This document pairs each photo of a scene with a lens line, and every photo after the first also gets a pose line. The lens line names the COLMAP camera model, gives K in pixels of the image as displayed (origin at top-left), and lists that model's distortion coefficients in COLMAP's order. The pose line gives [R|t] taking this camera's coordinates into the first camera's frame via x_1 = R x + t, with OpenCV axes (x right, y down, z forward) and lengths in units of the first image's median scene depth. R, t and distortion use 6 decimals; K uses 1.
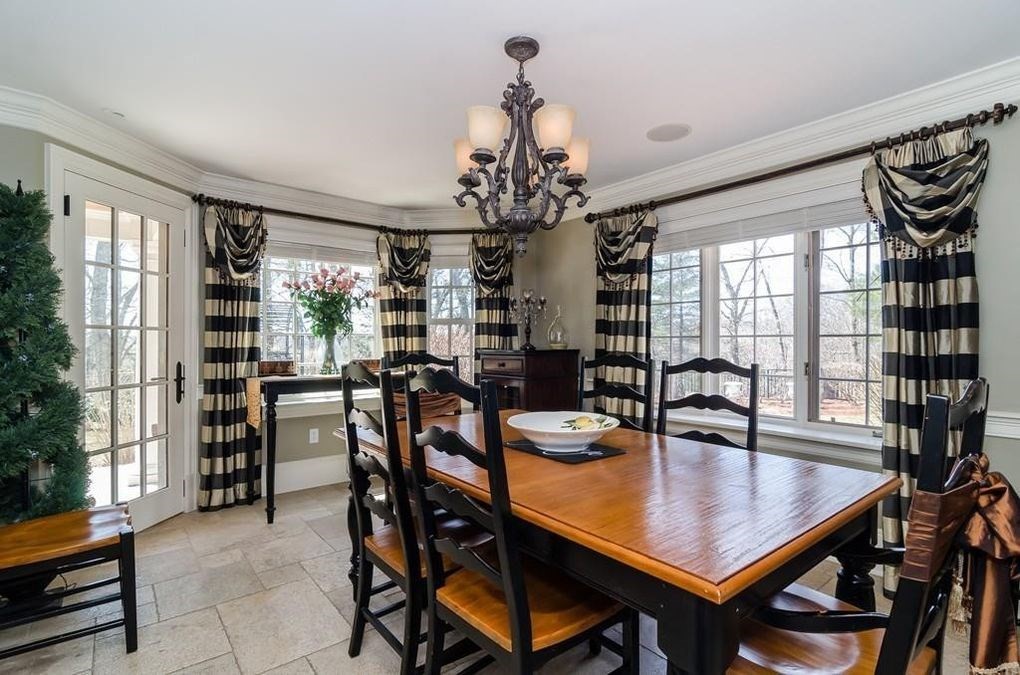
lens RADIAL K [[494.8, 0, 507.7], [0, 494.8, 339.6], [0, 0, 1]] dist [0.000683, 0.000029]
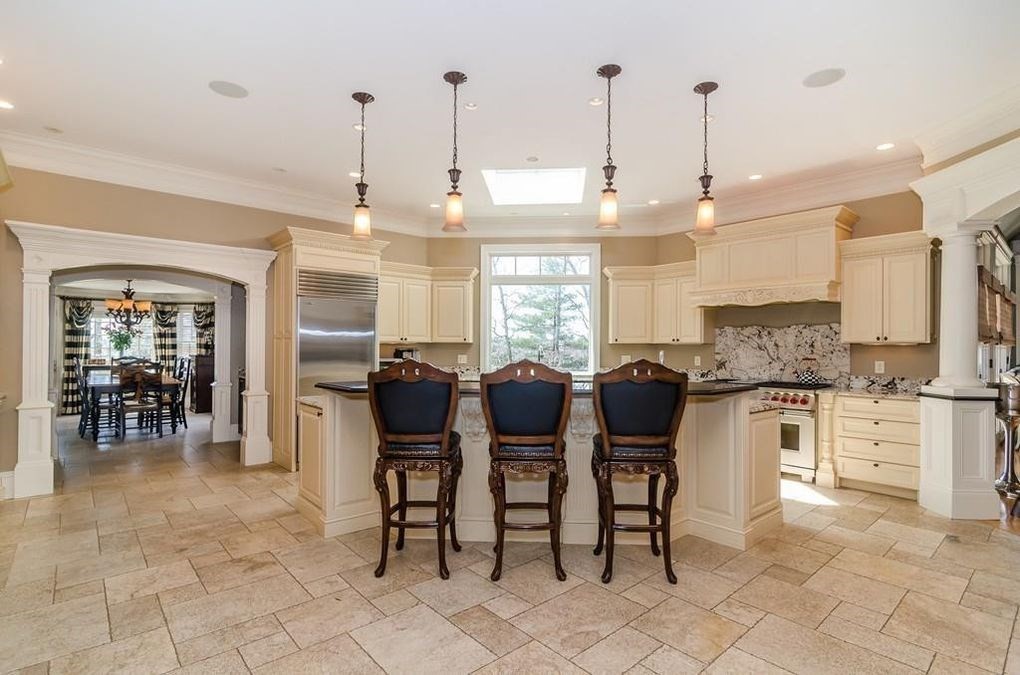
lens RADIAL K [[498.3, 0, 512.9], [0, 498.3, 343.1], [0, 0, 1]] dist [-0.002099, -0.000010]
pose [[0.999176, -0.000409, 0.040595, 1.661186], [0.000736, 0.999967, -0.008043, -0.017609], [-0.040590, 0.008066, 0.999143, -1.742008]]
